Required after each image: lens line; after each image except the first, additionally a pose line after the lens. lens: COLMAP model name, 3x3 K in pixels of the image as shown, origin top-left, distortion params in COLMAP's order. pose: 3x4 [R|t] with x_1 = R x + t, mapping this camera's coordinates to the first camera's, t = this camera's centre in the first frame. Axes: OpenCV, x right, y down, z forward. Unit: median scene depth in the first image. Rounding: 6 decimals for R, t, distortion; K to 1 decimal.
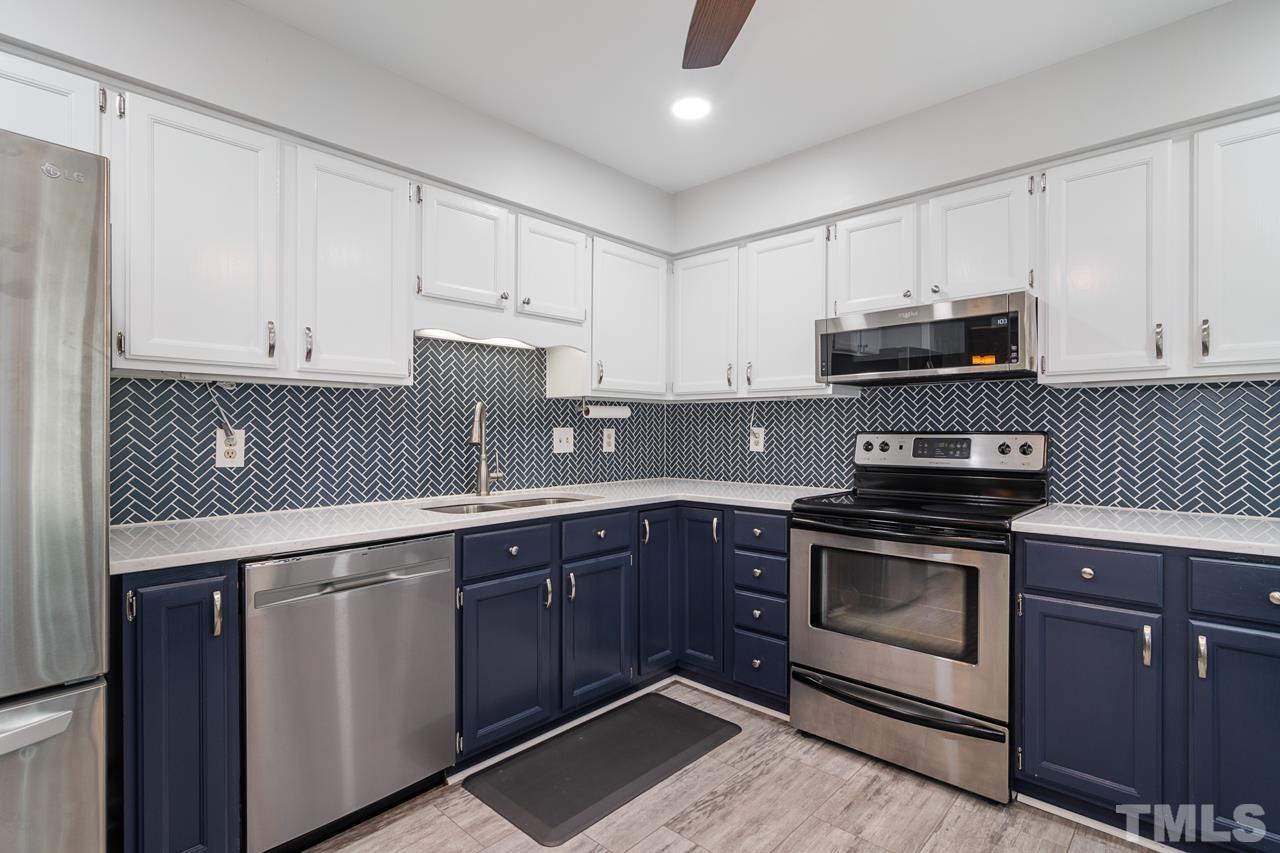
lens RADIAL K [[617.3, 0, 637.1], [0, 617.3, 433.5], [0, 0, 1]] dist [-0.000207, 0.000545]
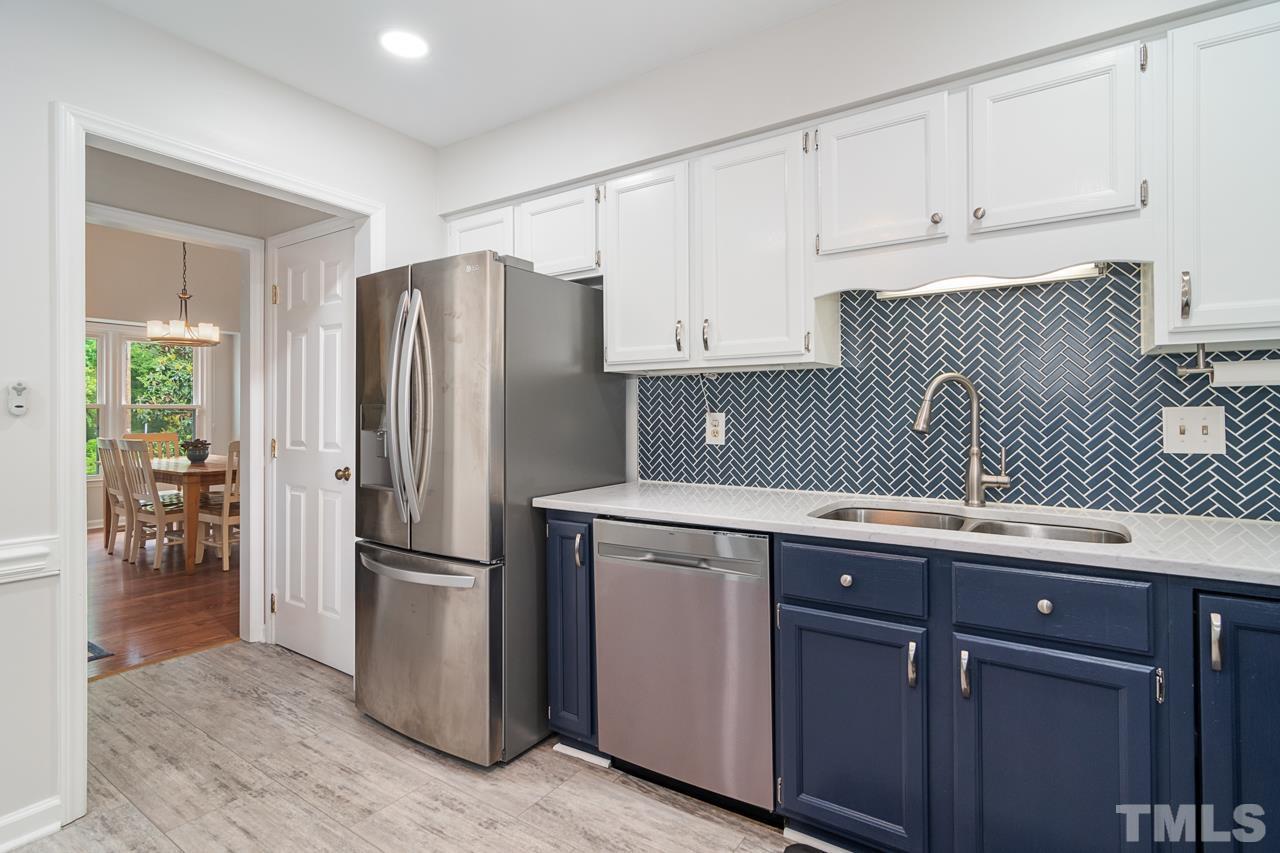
lens RADIAL K [[620.0, 0, 640.4], [0, 620.0, 410.4], [0, 0, 1]] dist [0.001009, 0.000146]
pose [[0.164718, -0.005608, -0.986325, 0.437396], [-0.000461, 0.999983, -0.005763, -0.003761], [0.986341, 0.001404, 0.164713, 0.586415]]
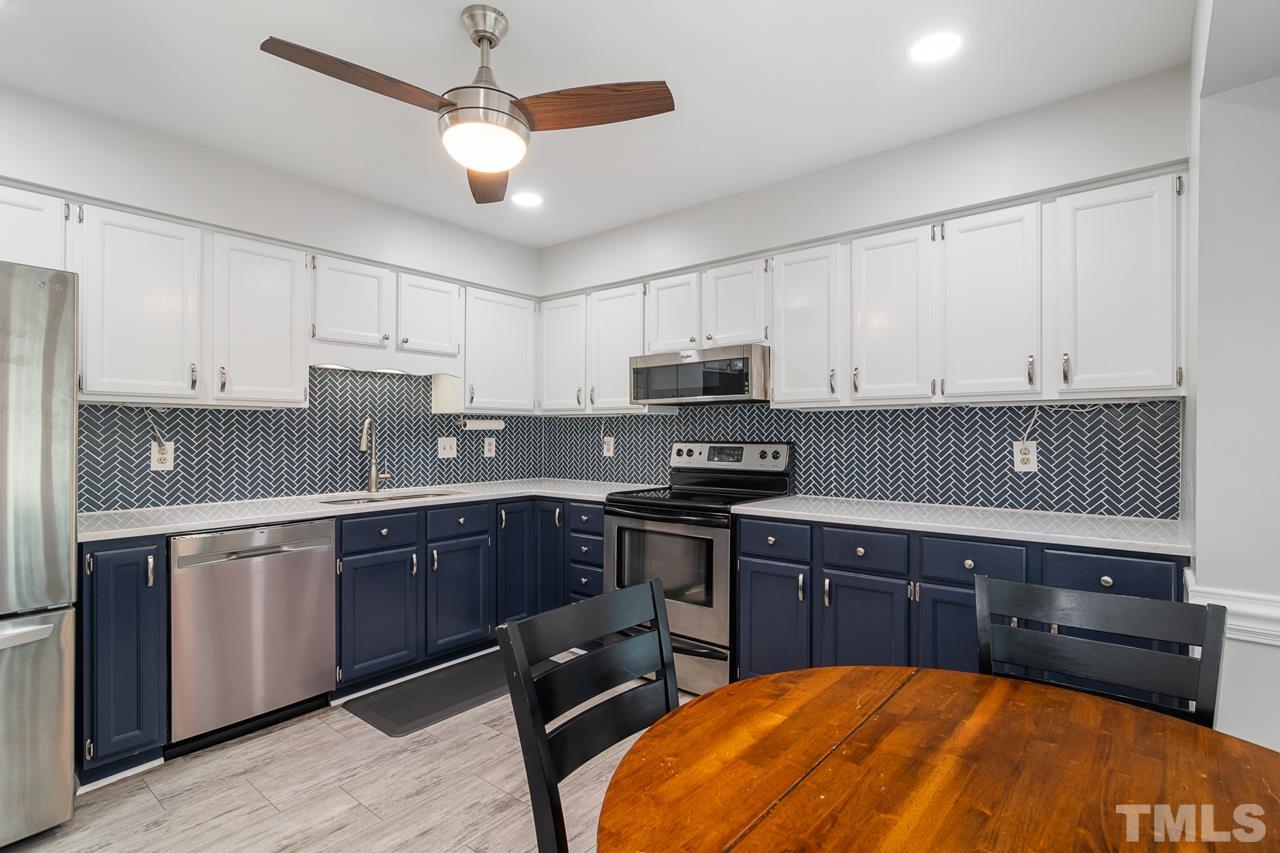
lens RADIAL K [[617.3, 0, 637.1], [0, 617.3, 433.5], [0, 0, 1]] dist [-0.000207, 0.000545]
pose [[0.997970, 0.000392, 0.063686, 0.239458], [-0.000192, 0.999995, -0.003145, -0.018035], [-0.063687, 0.003127, 0.997965, -0.338877]]
